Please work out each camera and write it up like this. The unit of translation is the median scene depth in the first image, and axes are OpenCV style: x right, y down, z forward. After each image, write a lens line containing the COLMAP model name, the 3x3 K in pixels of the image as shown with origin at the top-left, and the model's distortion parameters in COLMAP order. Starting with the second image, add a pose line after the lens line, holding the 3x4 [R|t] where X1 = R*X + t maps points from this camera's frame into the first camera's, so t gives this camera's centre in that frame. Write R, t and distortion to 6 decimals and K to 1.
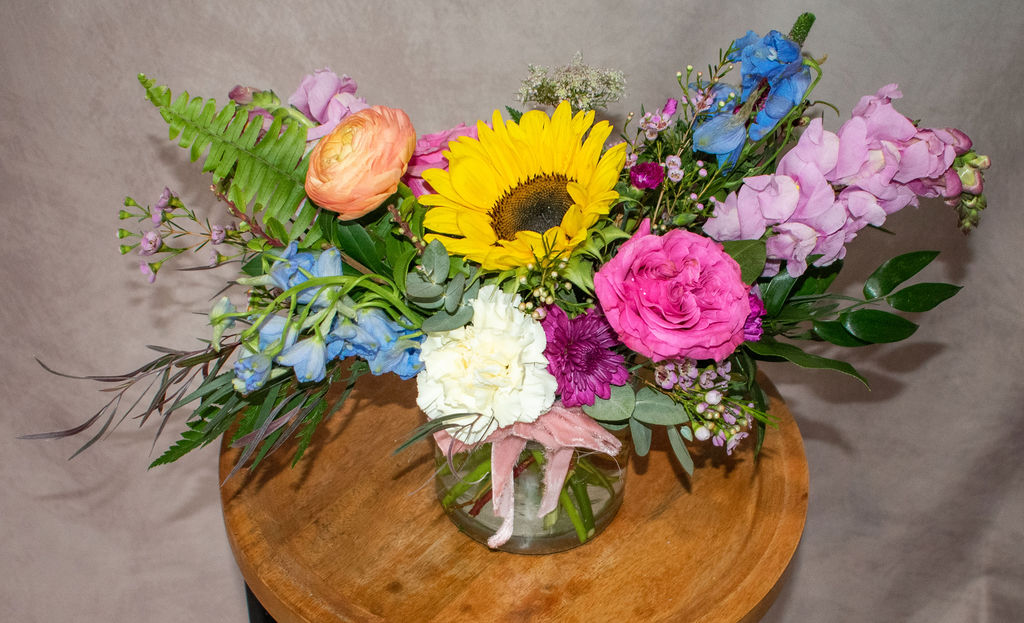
lens RADIAL K [[1457.8, 0, 500.3], [0, 1457.8, 298.0], [0, 0, 1]] dist [-0.032076, -0.061864]
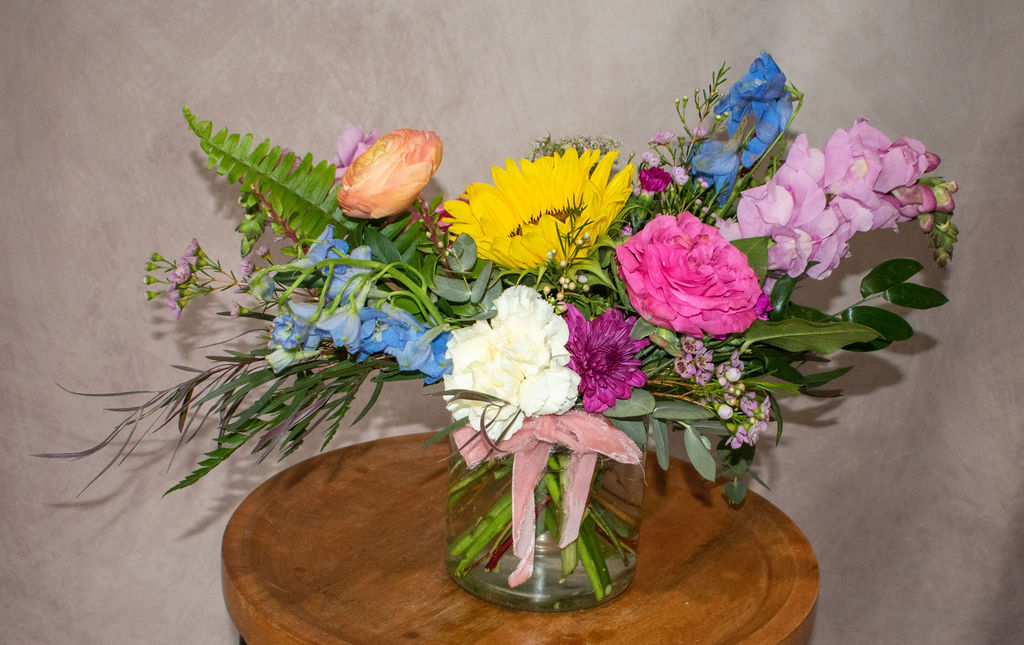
lens RADIAL K [[1416.0, 0, 512.0], [0, 1416.0, 322.5], [0, 0, 1]] dist [-0.015631, -0.124935]
pose [[0.996783, -0.004895, 0.080003, -0.088002], [0.033901, 0.930209, -0.365462, 0.383557], [-0.072630, 0.366998, 0.927382, 0.061549]]
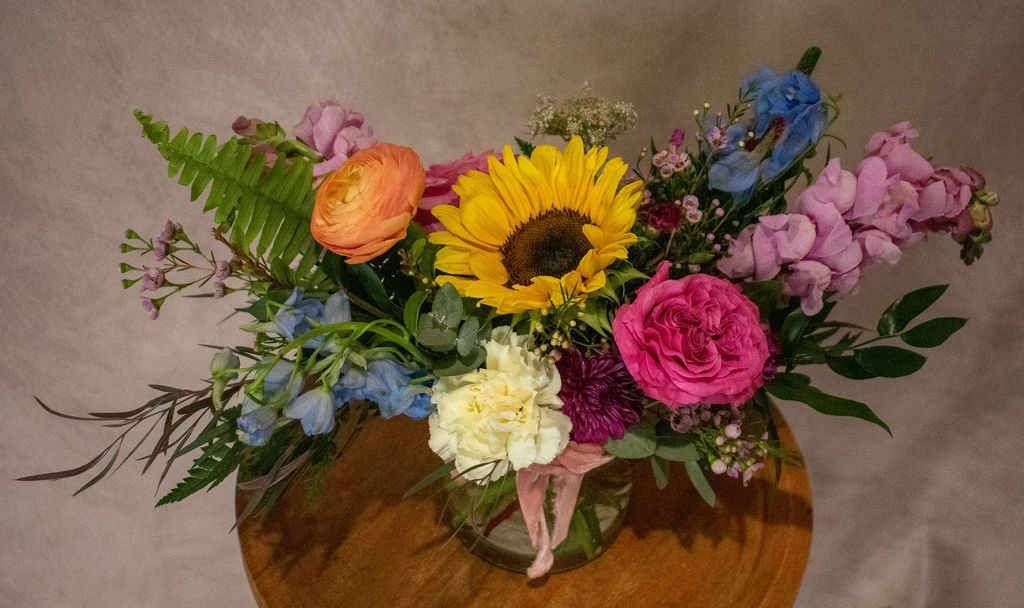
lens RADIAL K [[1238.7, 0, 576.0], [0, 1238.7, 302.9], [0, 0, 1]] dist [-0.061266, -0.036184]
pose [[0.997303, -0.007755, 0.072990, -0.018511], [0.005235, 0.999386, 0.034651, -0.052624], [-0.073213, -0.034175, 0.996731, 0.167377]]
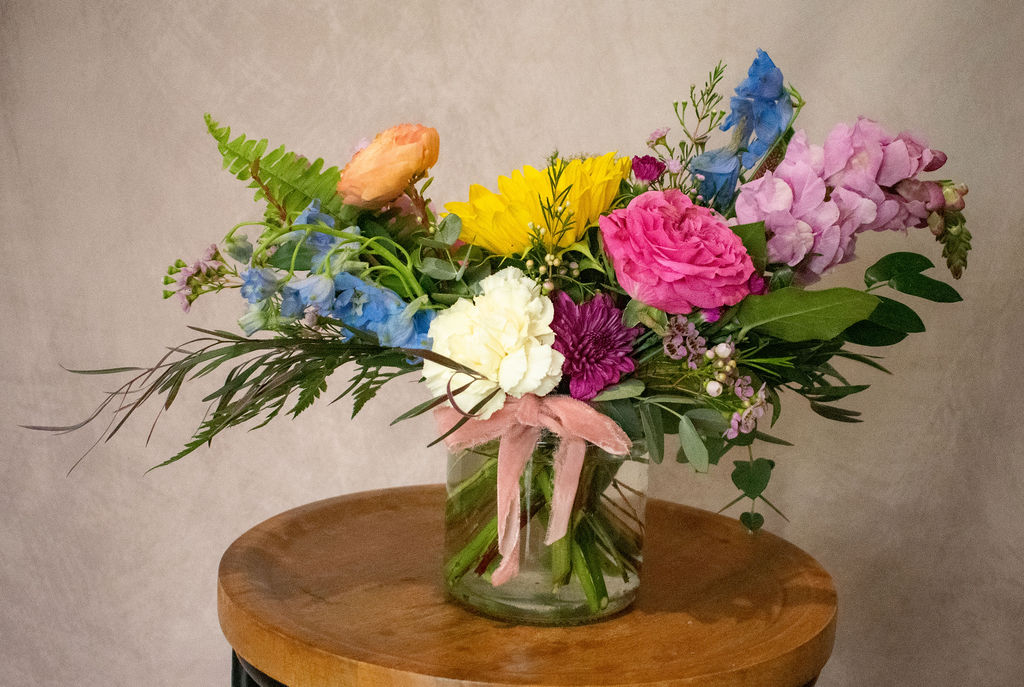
lens RADIAL K [[1120.2, 0, 523.1], [0, 1120.2, 319.3], [0, 0, 1]] dist [-0.042401, -0.022175]
pose [[0.999081, 0.016089, -0.039720, 0.040446], [-0.034763, 0.846282, -0.531600, 0.438749], [0.025061, 0.532492, 0.846064, 0.339362]]
